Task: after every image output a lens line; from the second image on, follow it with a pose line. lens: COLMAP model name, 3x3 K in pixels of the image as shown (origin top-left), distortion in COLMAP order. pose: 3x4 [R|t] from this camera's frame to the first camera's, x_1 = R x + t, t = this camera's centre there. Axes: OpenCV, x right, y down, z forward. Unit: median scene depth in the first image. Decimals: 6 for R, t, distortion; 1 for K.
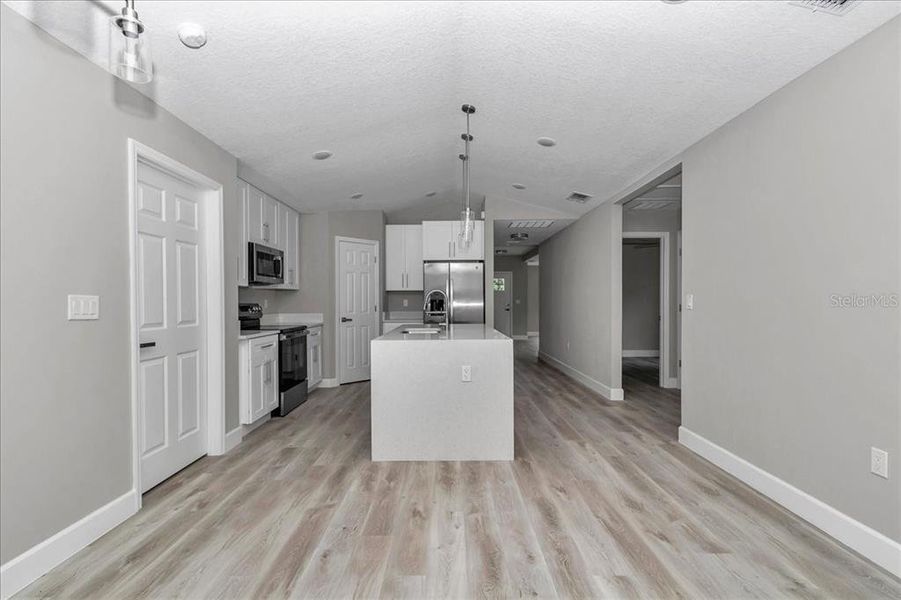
lens RADIAL K [[414.4, 0, 446.6], [0, 414.4, 305.1], [0, 0, 1]] dist [-0.001082, -0.000232]
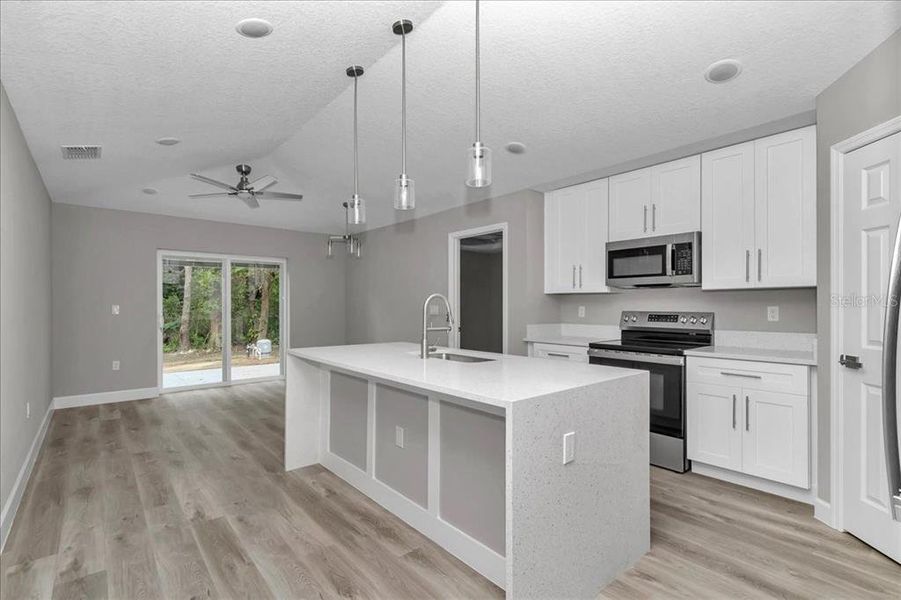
lens RADIAL K [[420.2, 0, 443.2], [0, 420.2, 306.1], [0, 0, 1]] dist [0.000731, -0.001135]
pose [[-0.763578, 0.005421, -0.645693, 0.363130], [-0.003858, 0.999909, 0.012958, -0.024403], [0.645704, 0.012385, -0.763488, 1.402385]]
